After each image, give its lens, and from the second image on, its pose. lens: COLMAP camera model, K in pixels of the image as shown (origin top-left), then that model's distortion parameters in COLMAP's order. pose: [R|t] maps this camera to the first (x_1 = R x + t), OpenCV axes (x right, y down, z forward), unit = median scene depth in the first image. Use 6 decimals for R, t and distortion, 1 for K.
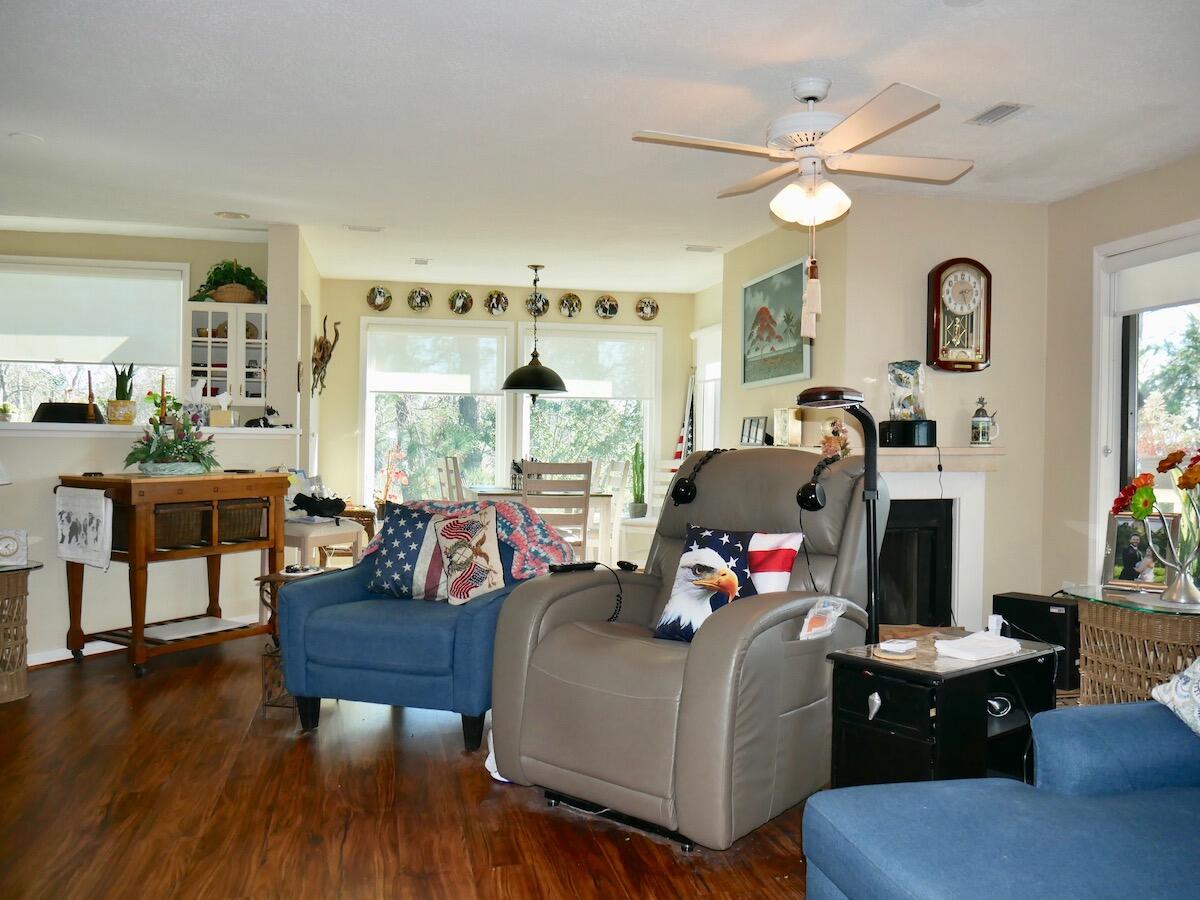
lens RADIAL K [[1004.3, 0, 600.5], [0, 1004.3, 446.9], [0, 0, 1]] dist [-0.017613, 0.000773]
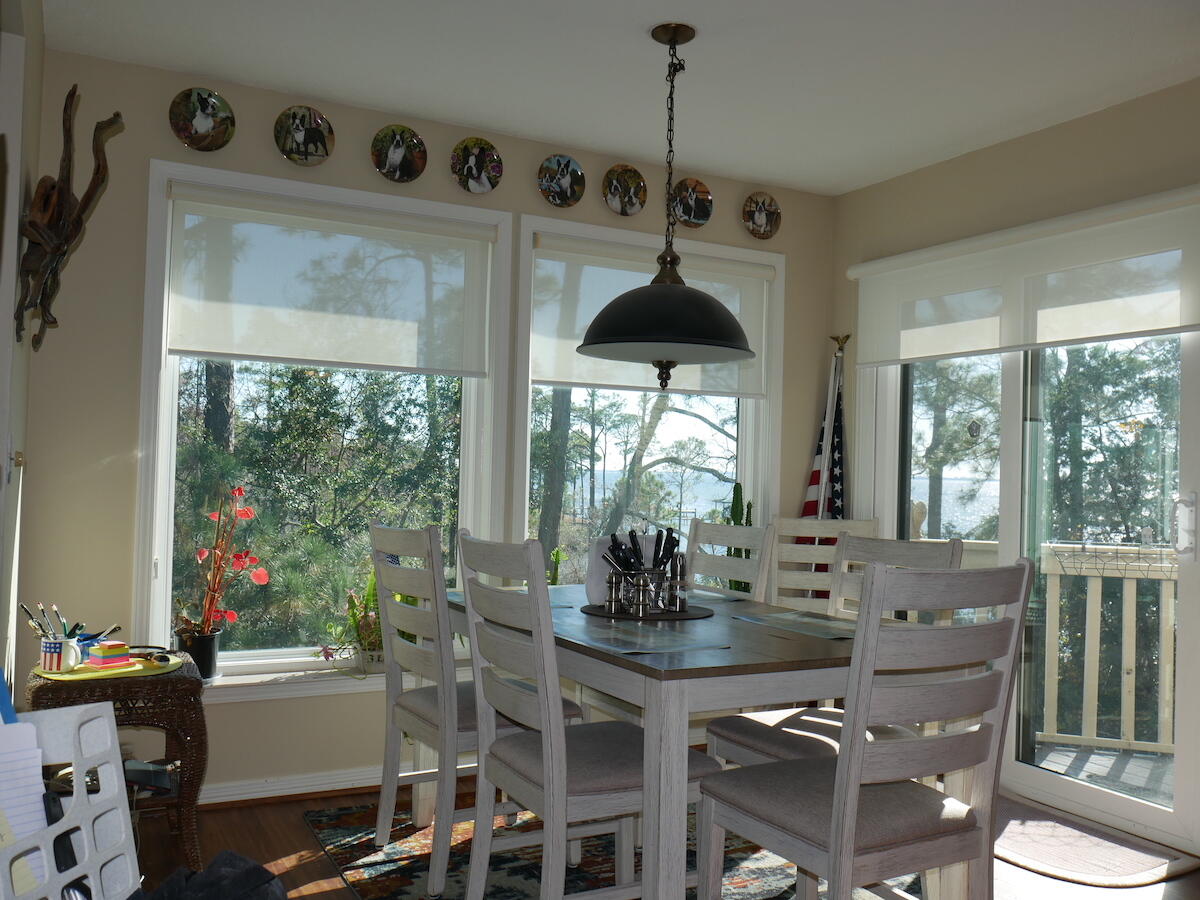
lens RADIAL K [[1004.3, 0, 598.9], [0, 1004.3, 452.8], [0, 0, 1]] dist [-0.017613, 0.000773]
pose [[0.959640, 0.015047, 0.280829, -0.174378], [-0.008499, 0.999663, -0.024520, -0.006855], [-0.281104, 0.021143, 0.959444, 0.563308]]
